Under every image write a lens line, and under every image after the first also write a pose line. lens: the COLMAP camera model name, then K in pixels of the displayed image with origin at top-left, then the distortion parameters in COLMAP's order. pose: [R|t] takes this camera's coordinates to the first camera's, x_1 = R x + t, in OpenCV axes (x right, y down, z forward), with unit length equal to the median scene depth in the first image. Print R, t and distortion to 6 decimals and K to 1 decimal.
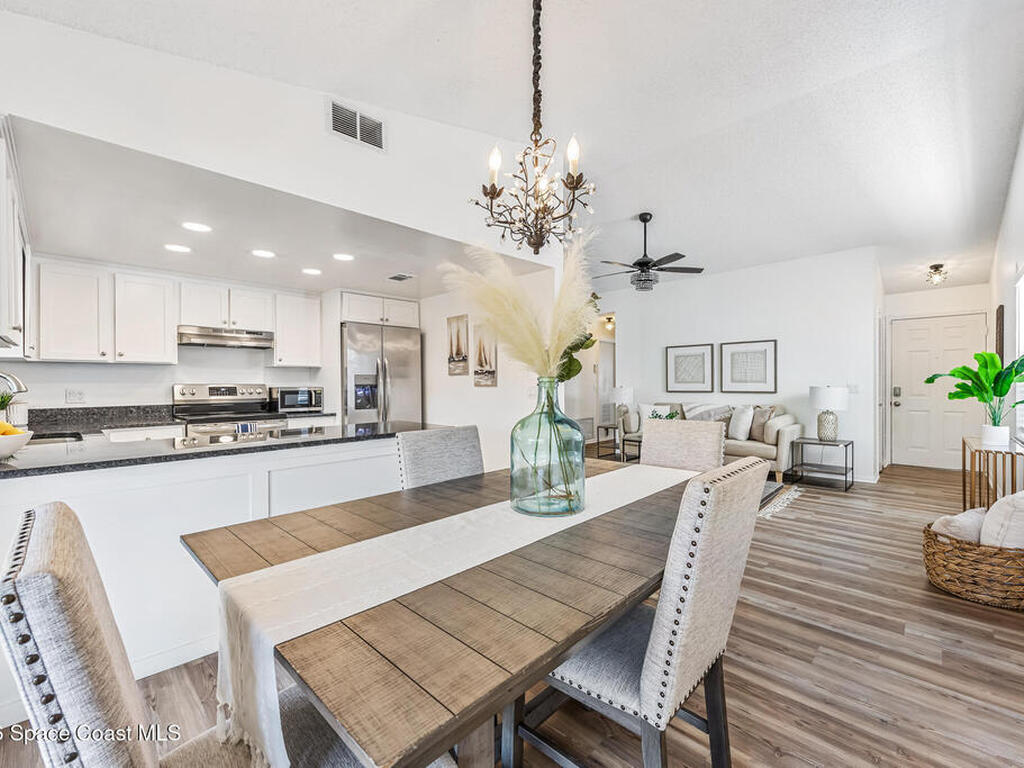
lens RADIAL K [[441.1, 0, 509.6], [0, 441.1, 382.3], [0, 0, 1]] dist [-0.001852, -0.001131]
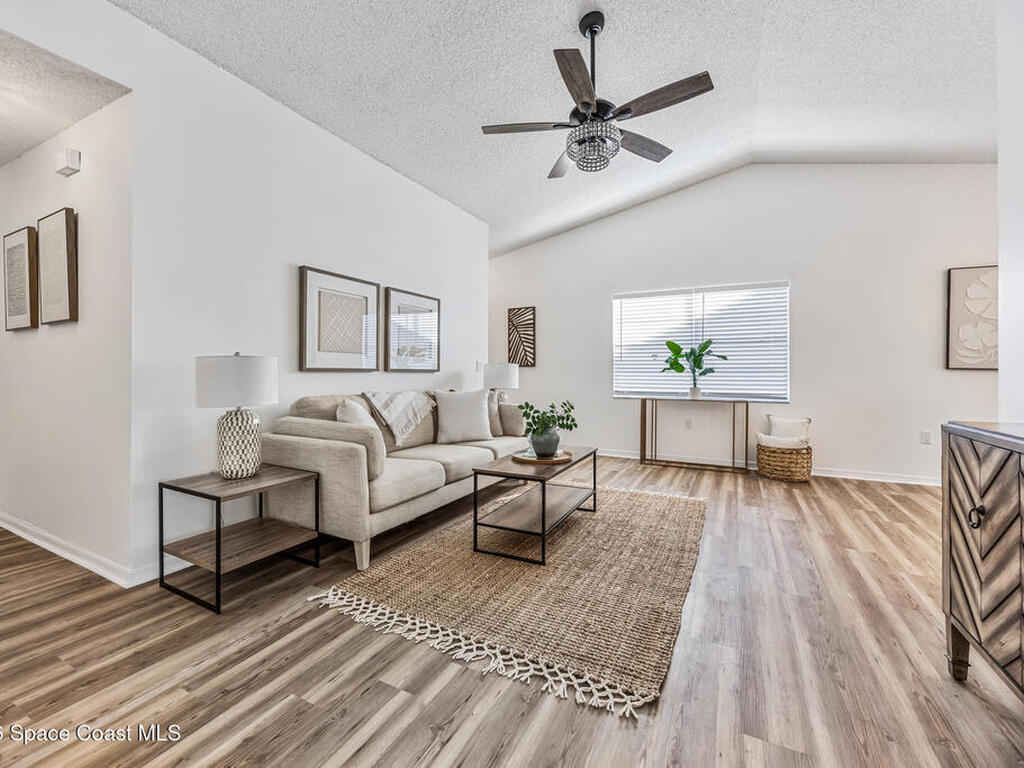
lens RADIAL K [[445.5, 0, 510.1], [0, 445.5, 373.9], [0, 0, 1]] dist [-0.000588, 0.000307]
pose [[-0.310352, 0.000702, 0.950622, -0.145518], [-0.005109, 0.999984, -0.002406, 0.031071], [-0.950608, -0.005604, -0.310343, 1.210732]]
